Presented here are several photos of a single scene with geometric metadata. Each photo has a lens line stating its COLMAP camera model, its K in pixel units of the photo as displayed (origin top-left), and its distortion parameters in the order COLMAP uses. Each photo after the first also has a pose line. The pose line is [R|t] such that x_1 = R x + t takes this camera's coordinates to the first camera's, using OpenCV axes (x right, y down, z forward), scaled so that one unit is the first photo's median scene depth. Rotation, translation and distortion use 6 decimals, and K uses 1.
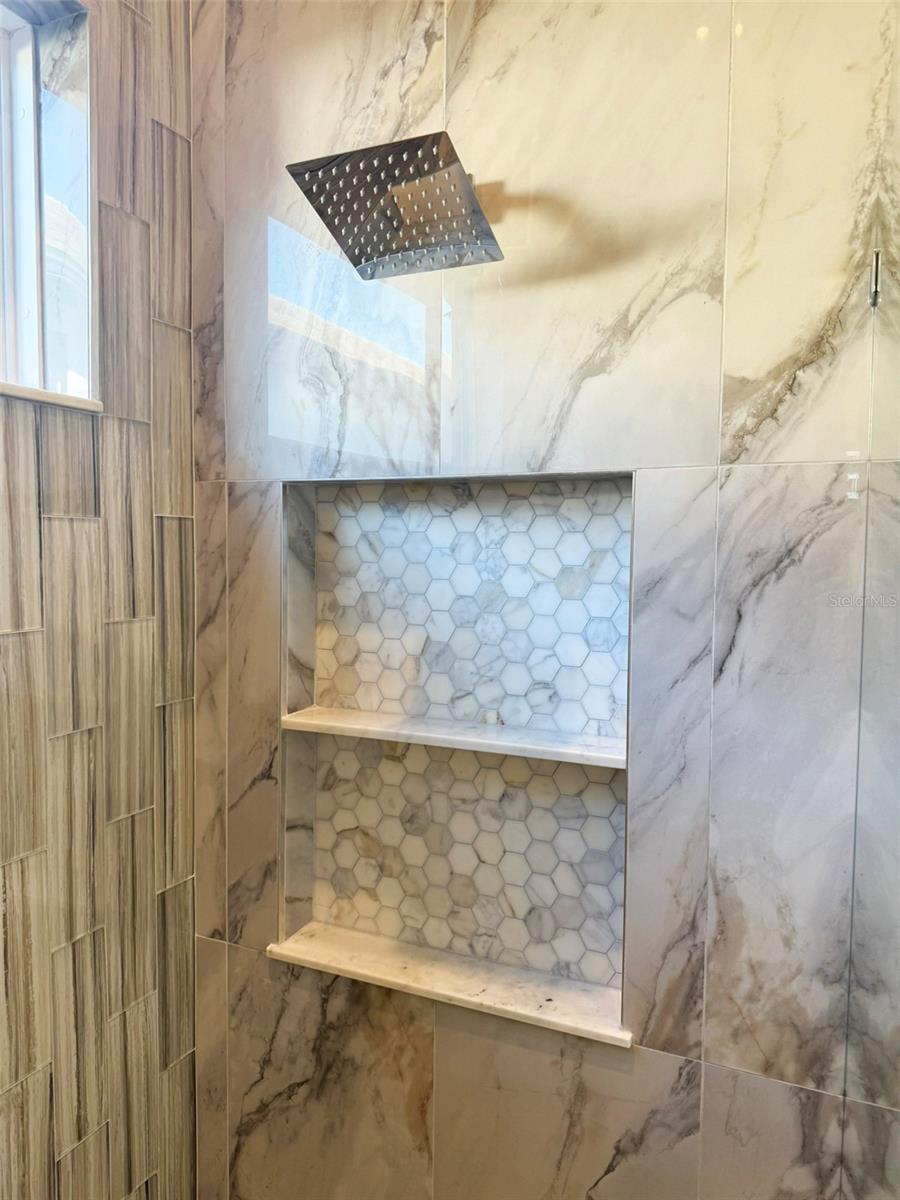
lens RADIAL K [[814.7, 0, 450.0], [0, 814.7, 600.0], [0, 0, 1]] dist [0.000238, -0.000968]
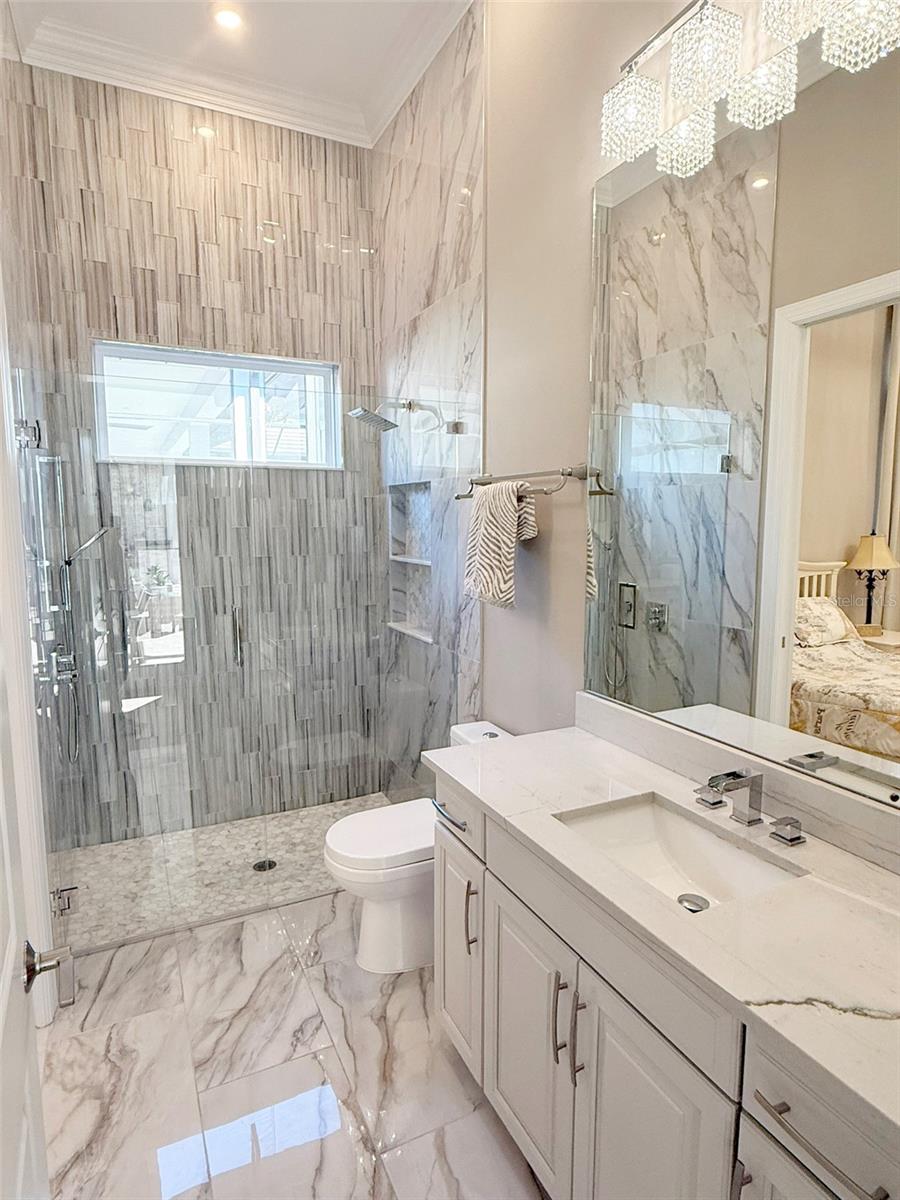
lens RADIAL K [[672.1, 0, 450.0], [0, 672.1, 600.0], [0, 0, 1]] dist [-0.000236, -0.000024]
pose [[0.756847, 0.063403, -0.650509, 1.930003], [-0.028026, 0.997516, 0.064618, 0.150273], [0.652991, -0.030675, 0.756744, -1.021688]]
